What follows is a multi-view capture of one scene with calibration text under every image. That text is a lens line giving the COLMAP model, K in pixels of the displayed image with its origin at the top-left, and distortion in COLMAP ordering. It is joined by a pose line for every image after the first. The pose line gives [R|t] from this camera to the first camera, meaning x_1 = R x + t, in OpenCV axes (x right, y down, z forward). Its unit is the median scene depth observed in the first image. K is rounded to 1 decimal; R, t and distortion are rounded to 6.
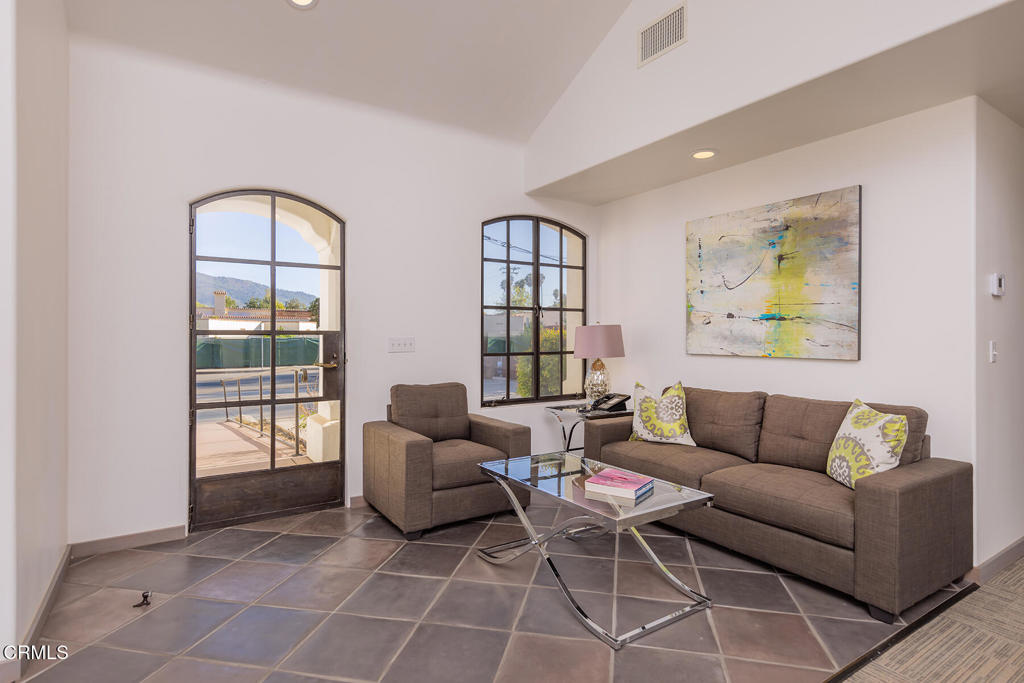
lens RADIAL K [[526.3, 0, 512.2], [0, 526.3, 339.2], [0, 0, 1]] dist [-0.001029, -0.000281]
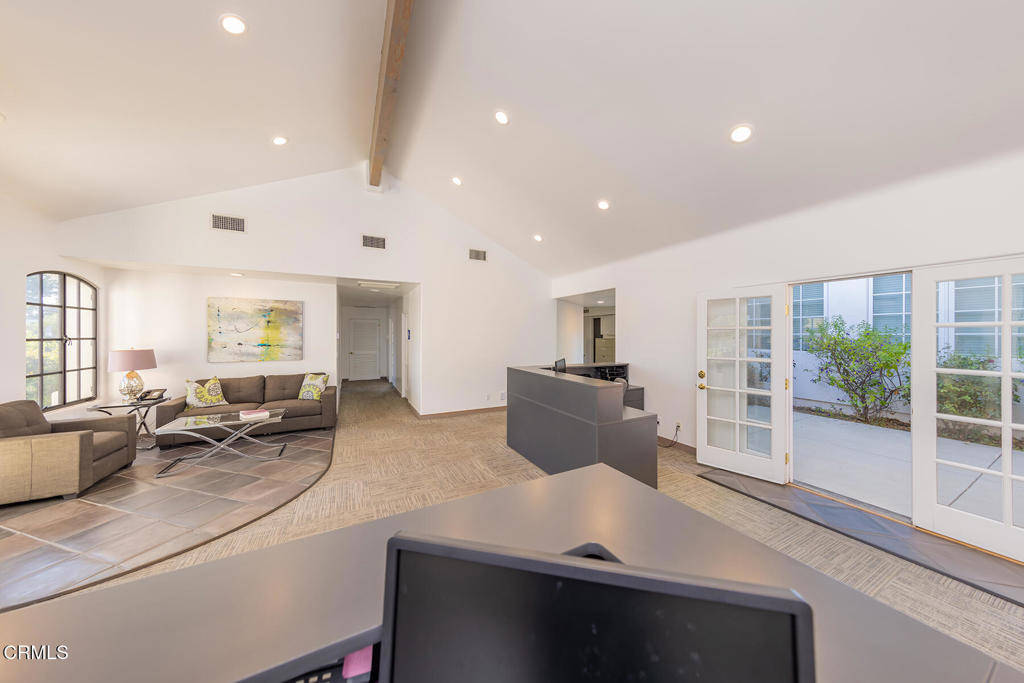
lens RADIAL K [[317.9, 0, 514.7], [0, 317.9, 336.6], [0, 0, 1]] dist [-0.000565, -0.000049]
pose [[0.107527, -0.004431, 0.994192, -0.864847], [0.013953, 0.999898, 0.002947, -0.068100], [-0.994104, 0.013555, 0.107578, -0.338688]]
